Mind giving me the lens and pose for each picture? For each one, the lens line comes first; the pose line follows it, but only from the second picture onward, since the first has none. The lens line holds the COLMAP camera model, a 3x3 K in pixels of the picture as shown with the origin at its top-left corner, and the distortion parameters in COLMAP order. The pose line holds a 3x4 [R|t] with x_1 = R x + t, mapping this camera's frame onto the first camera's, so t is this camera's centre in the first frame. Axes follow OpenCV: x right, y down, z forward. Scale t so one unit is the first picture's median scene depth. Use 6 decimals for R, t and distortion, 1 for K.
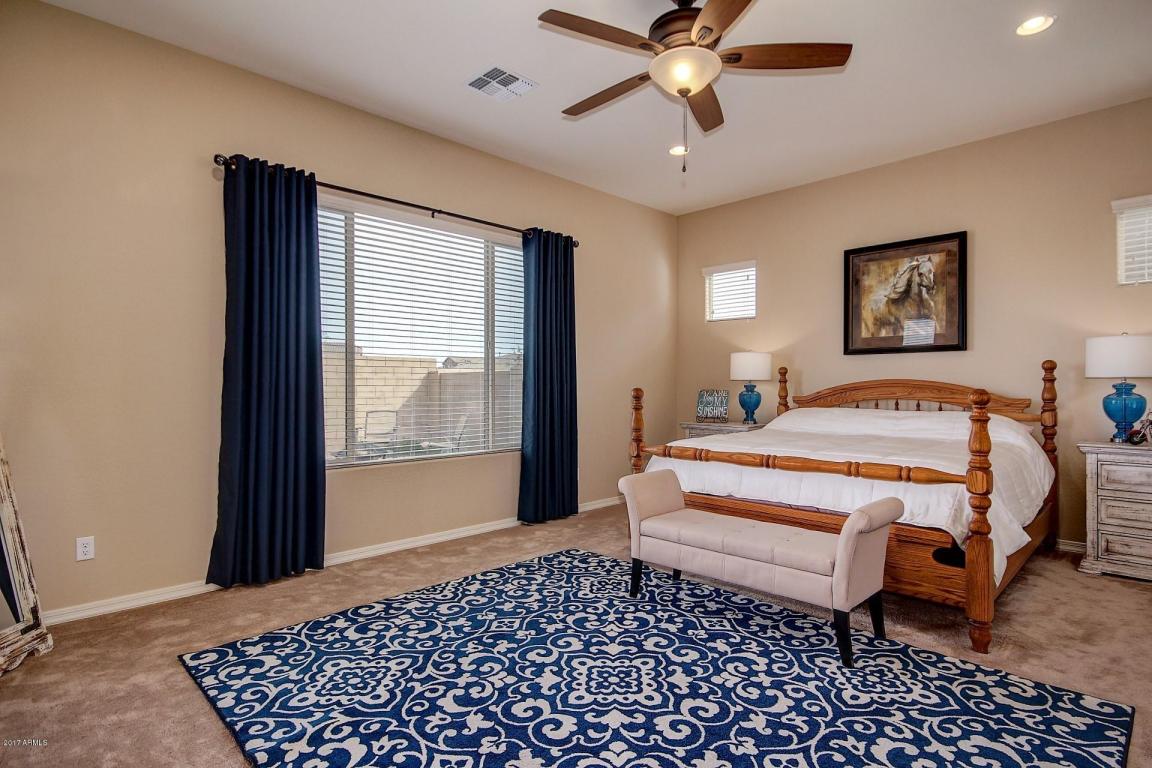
lens RADIAL K [[590.1, 0, 572.6], [0, 590.1, 383.0], [0, 0, 1]] dist [0.012577, 0.000354]
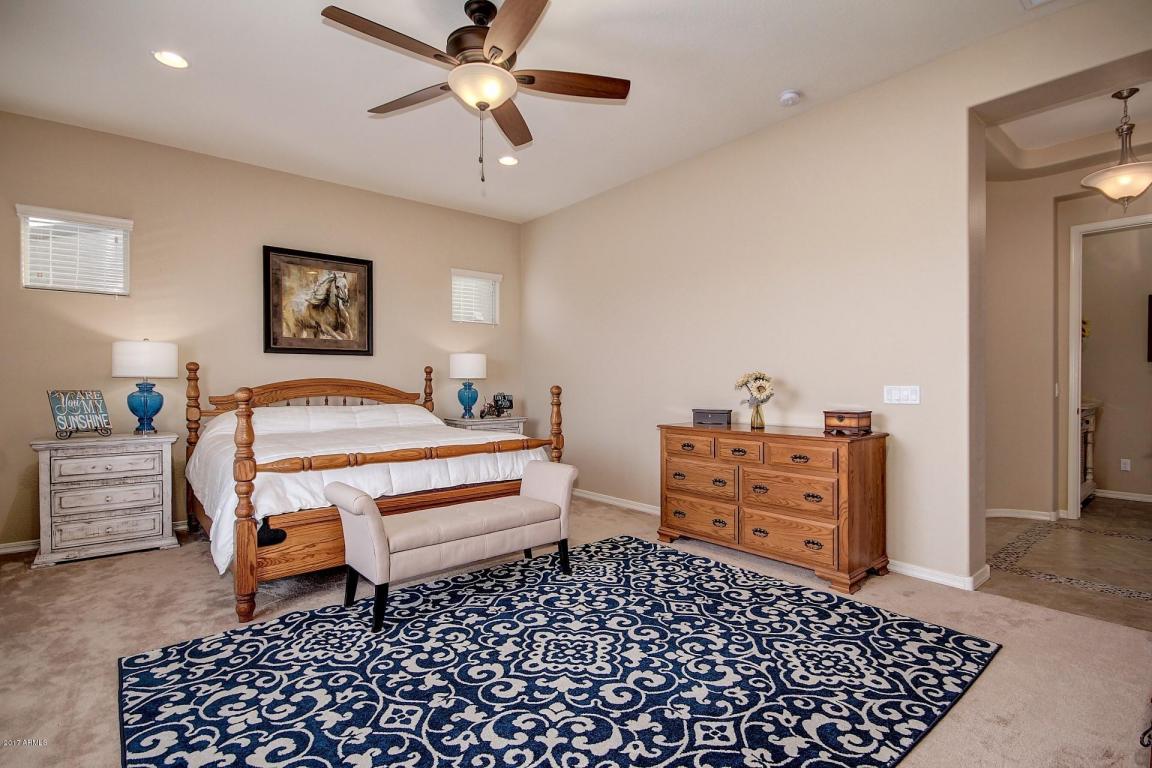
lens RADIAL K [[582.8, 0, 572.2], [0, 582.8, 385.0], [0, 0, 1]] dist [-0.001604, 0.000190]
pose [[0.050526, -0.001531, 0.998722, -0.541206], [-0.002248, 0.999996, 0.001646, 0.003654], [-0.998720, -0.002329, 0.050523, 0.508783]]
